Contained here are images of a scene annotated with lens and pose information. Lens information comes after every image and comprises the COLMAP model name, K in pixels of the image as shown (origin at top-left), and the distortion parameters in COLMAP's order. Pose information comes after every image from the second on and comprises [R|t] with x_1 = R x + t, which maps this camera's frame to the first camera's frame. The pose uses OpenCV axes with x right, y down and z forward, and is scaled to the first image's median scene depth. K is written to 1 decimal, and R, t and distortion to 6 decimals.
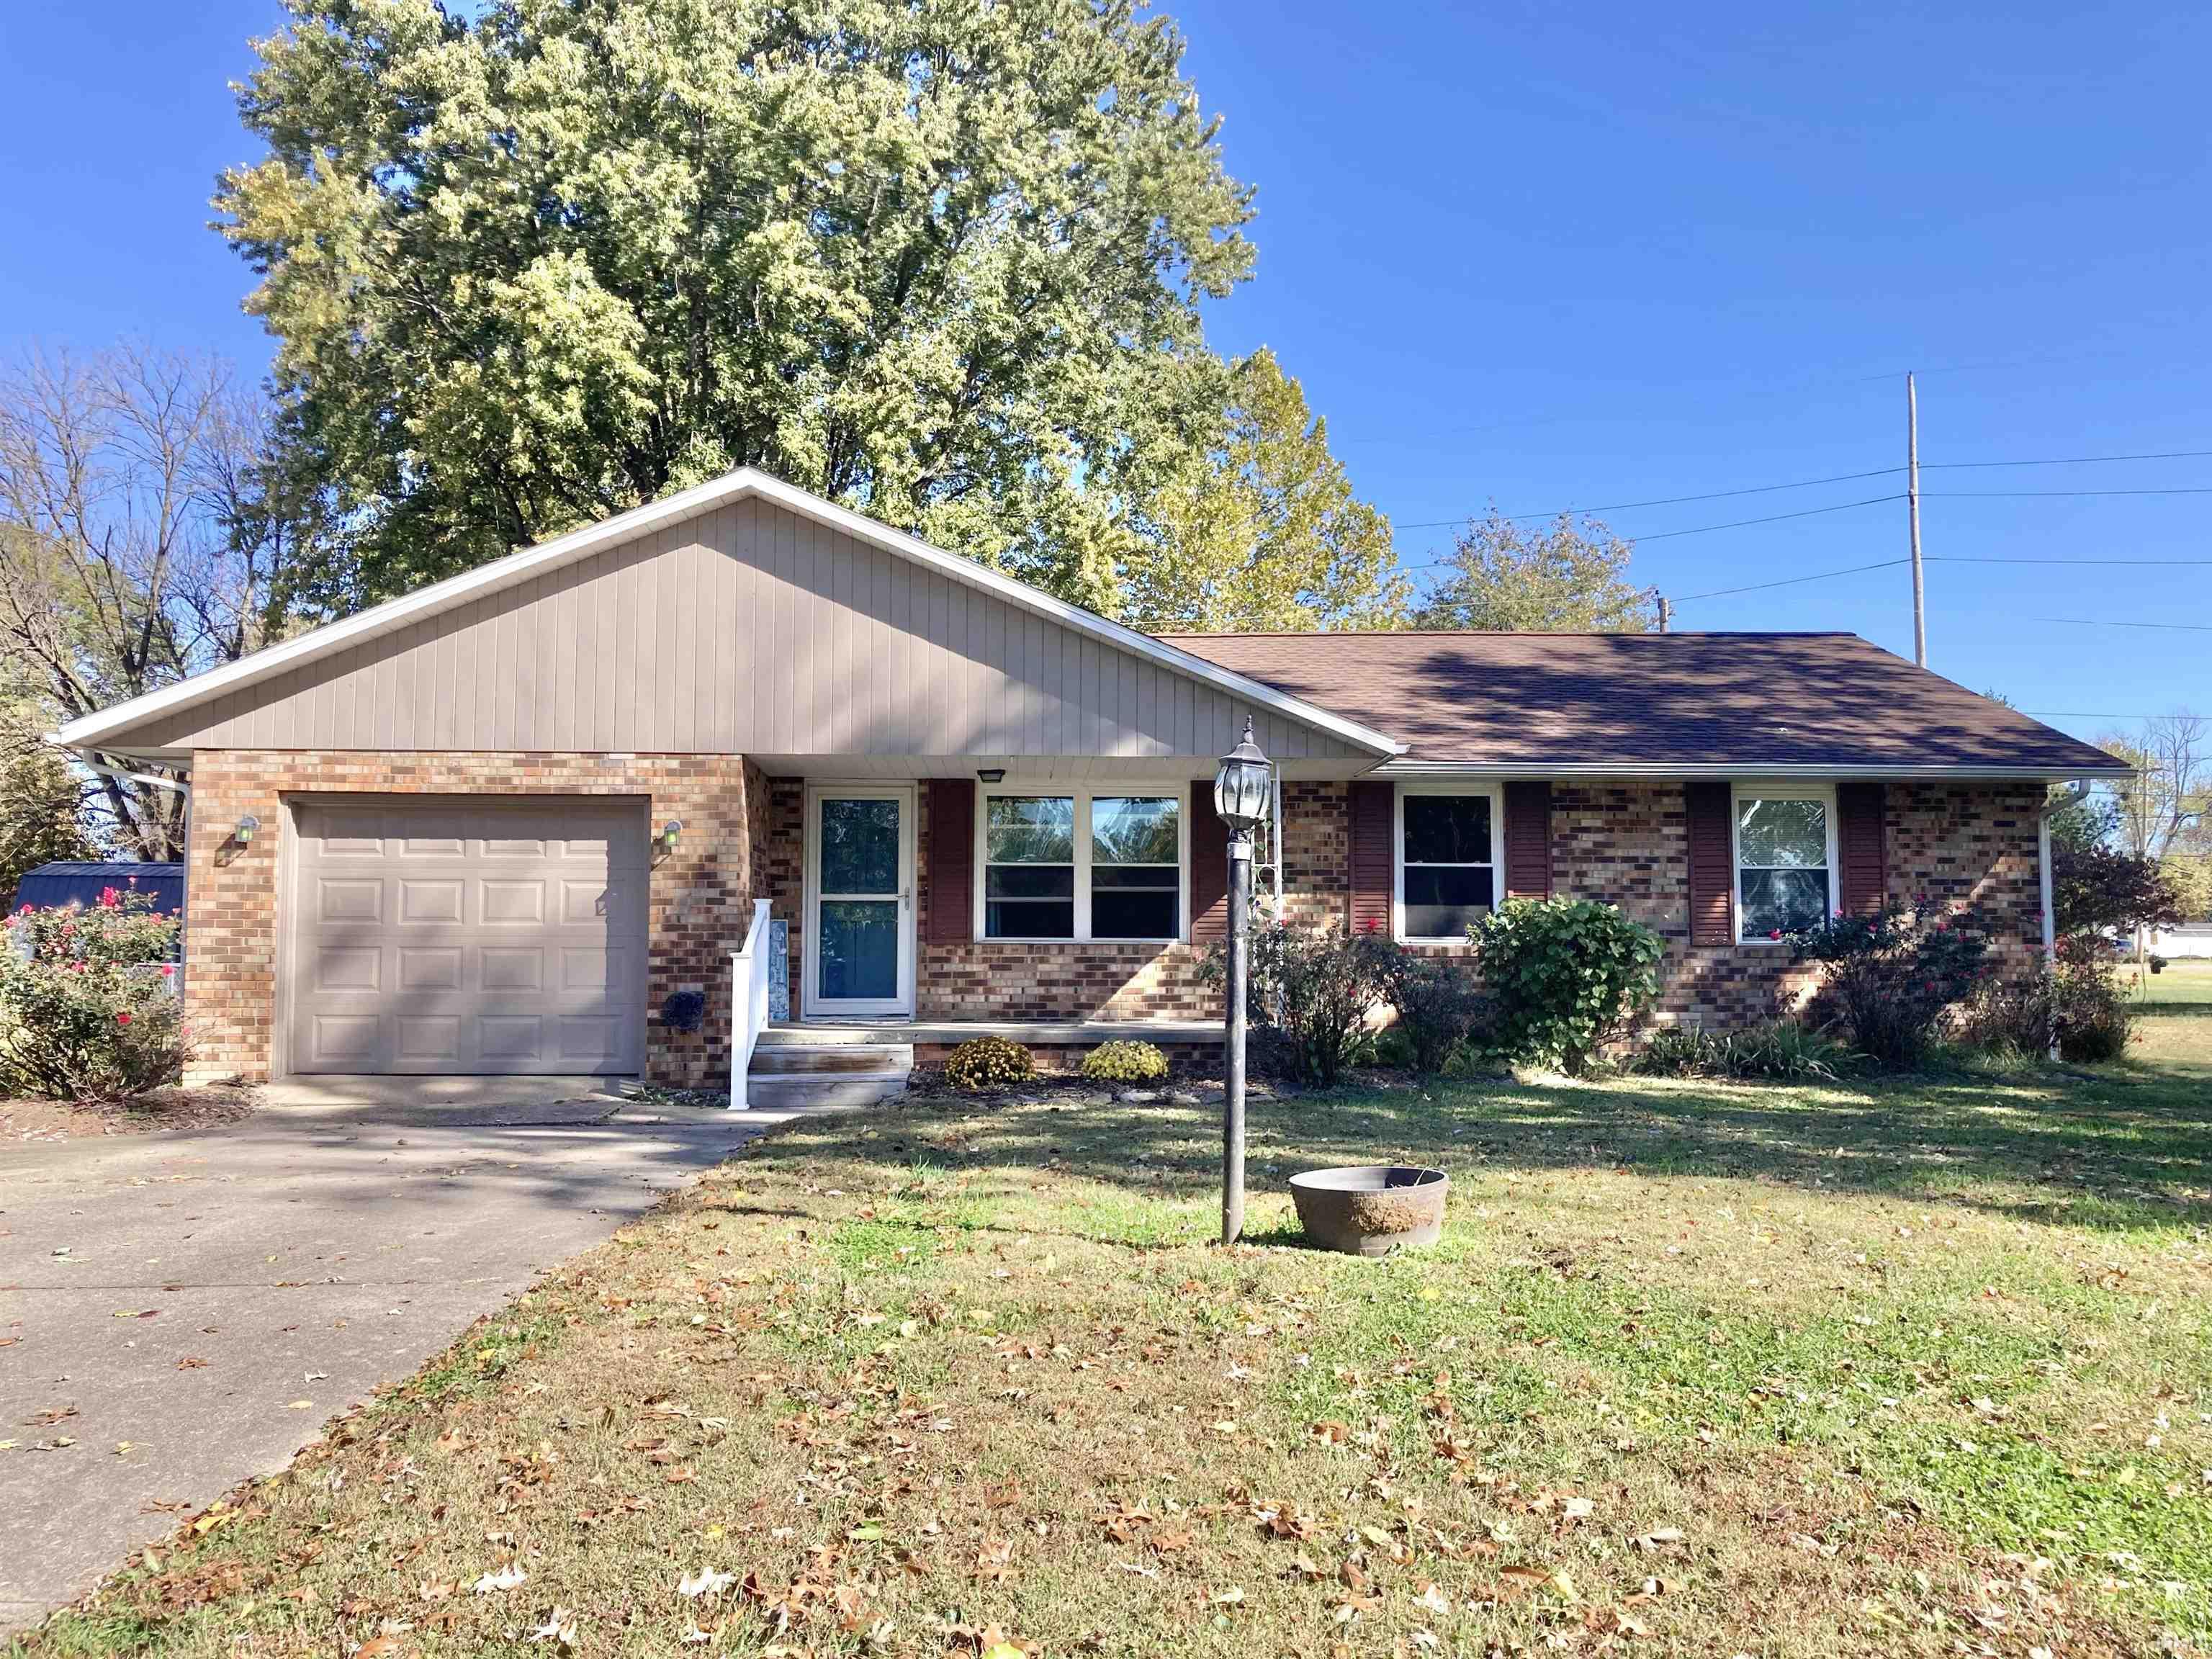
lens RADIAL K [[1828.2, 0, 1109.6], [0, 1828.2, 813.7], [0, 0, 1]] dist [0.042080, -0.042997]
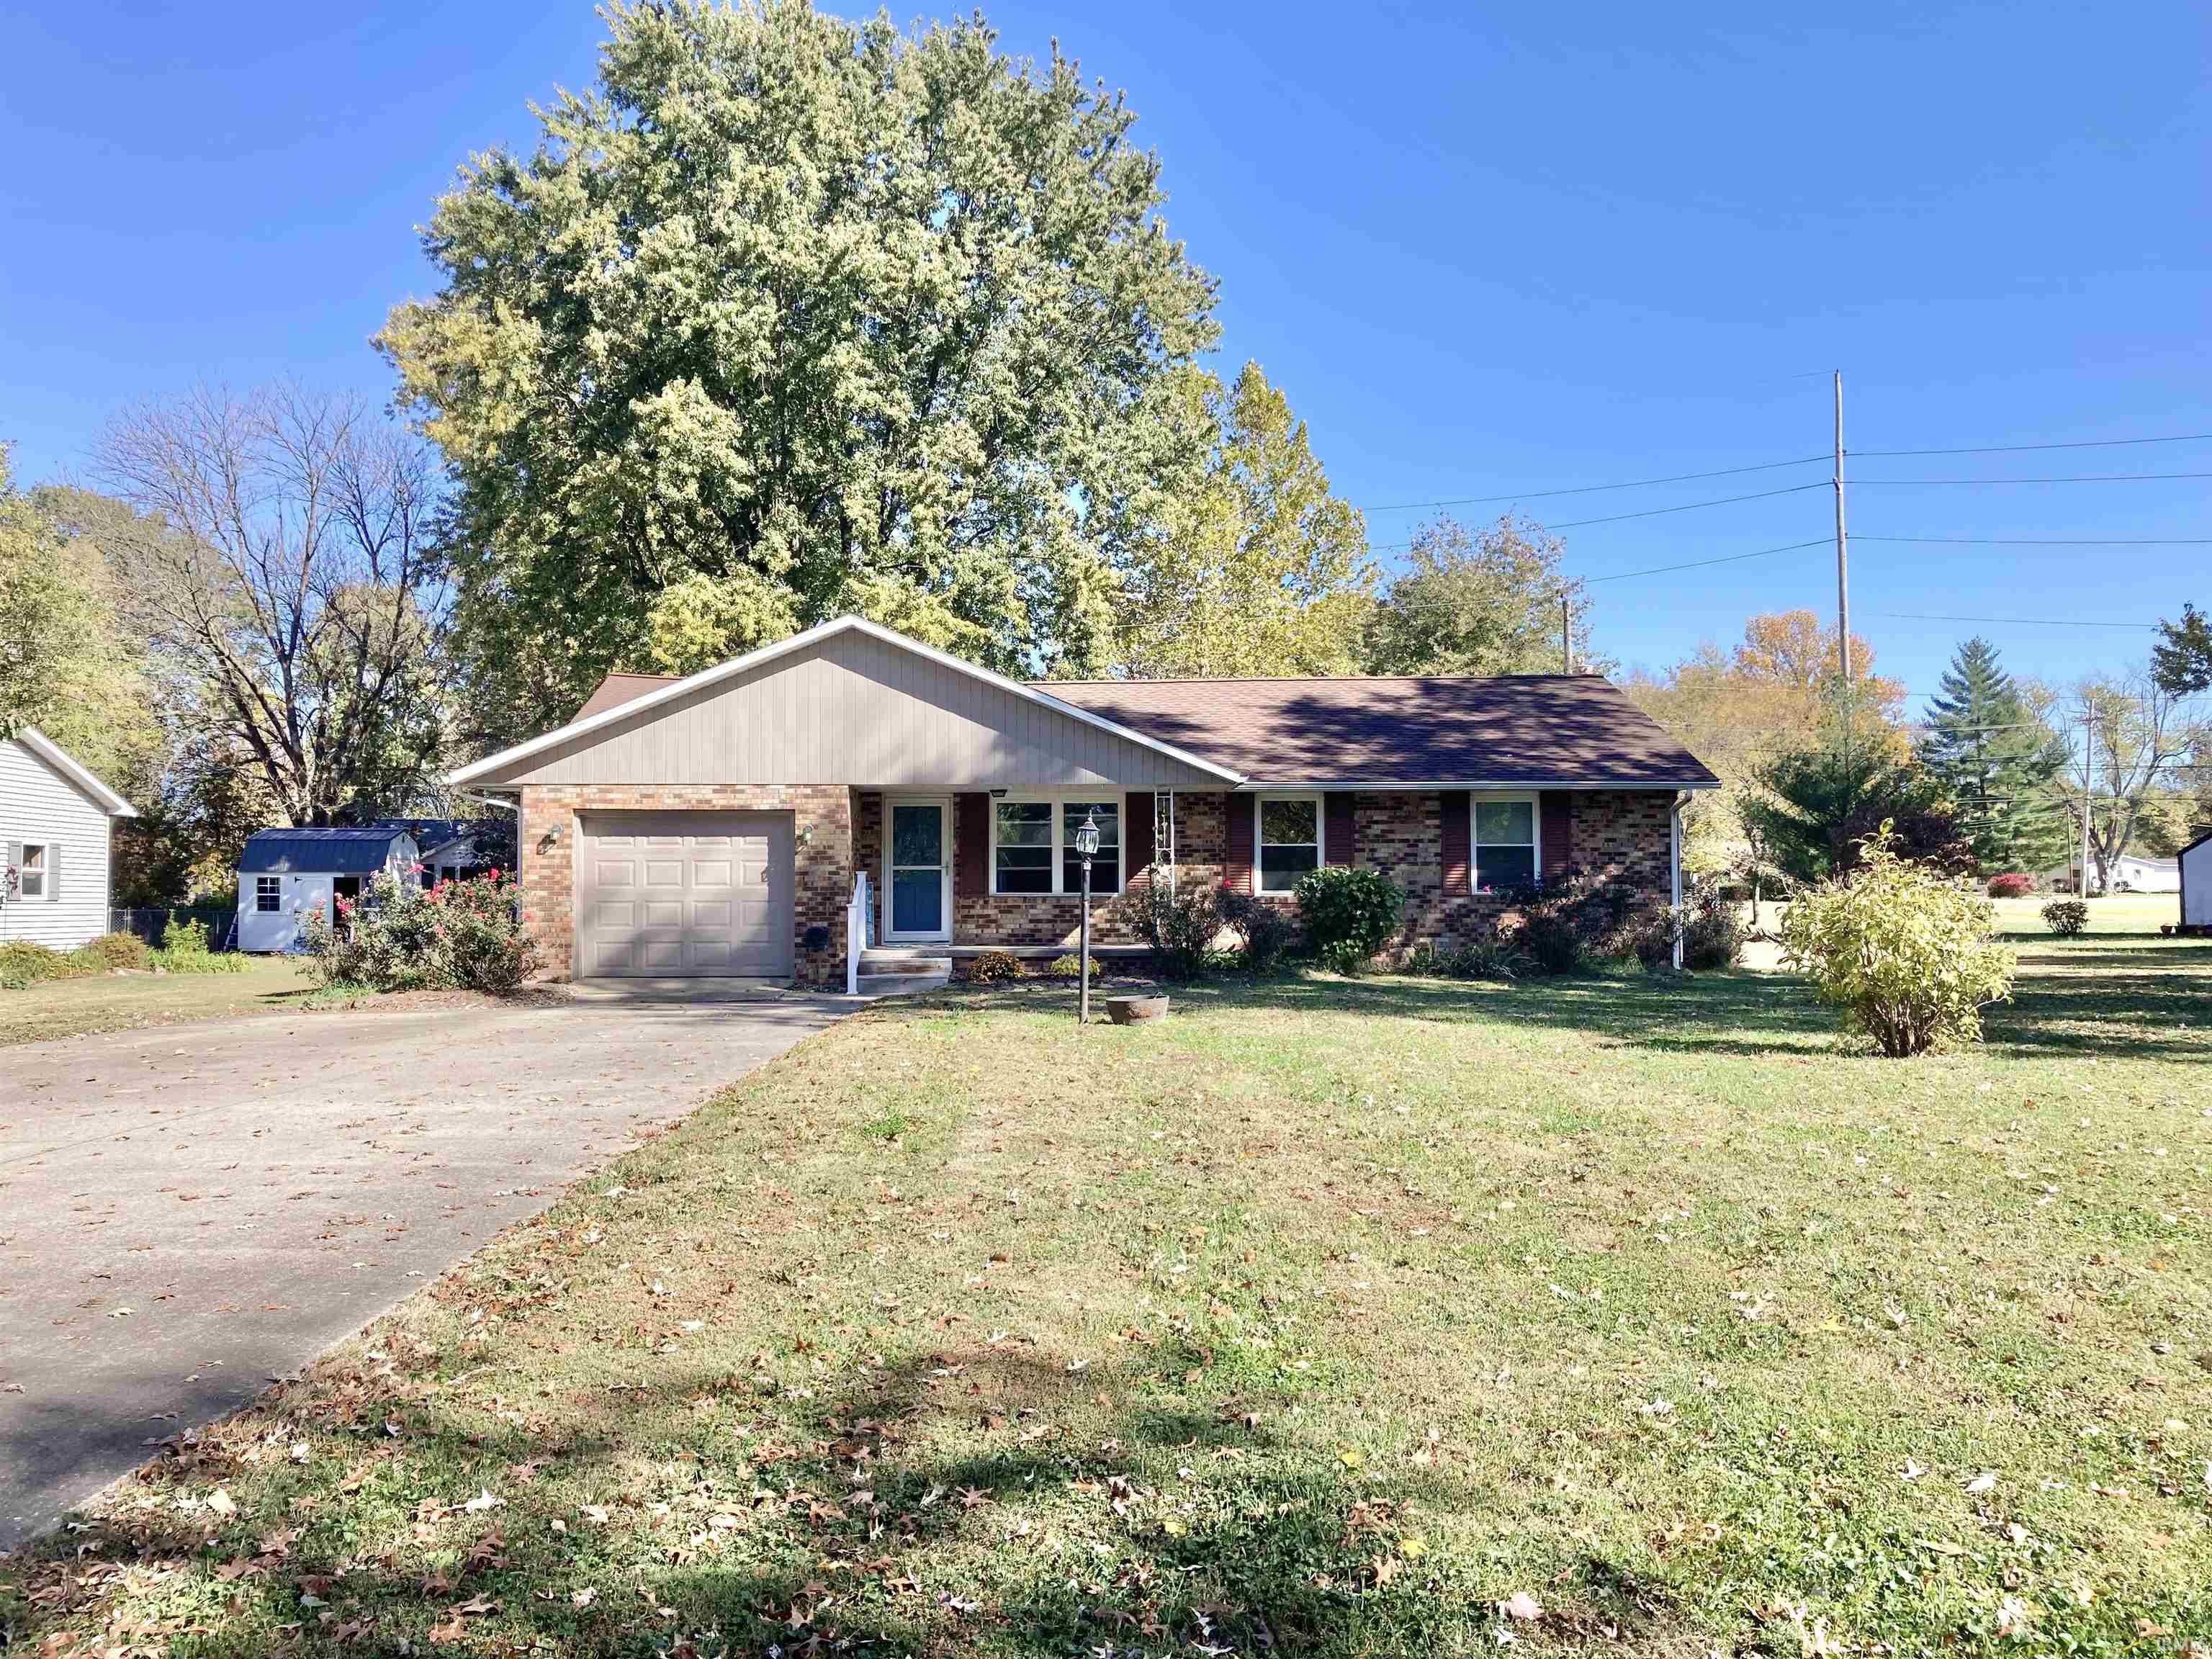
lens RADIAL K [[1828.2, 0, 1122.2], [0, 1828.2, 850.5], [0, 0, 1]] dist [0.042080, -0.042997]
pose [[0.999922, -0.004882, -0.011491, 0.058953], [0.005500, 0.998508, 0.054336, -0.053950], [0.011208, -0.054395, 0.998457, -0.576036]]
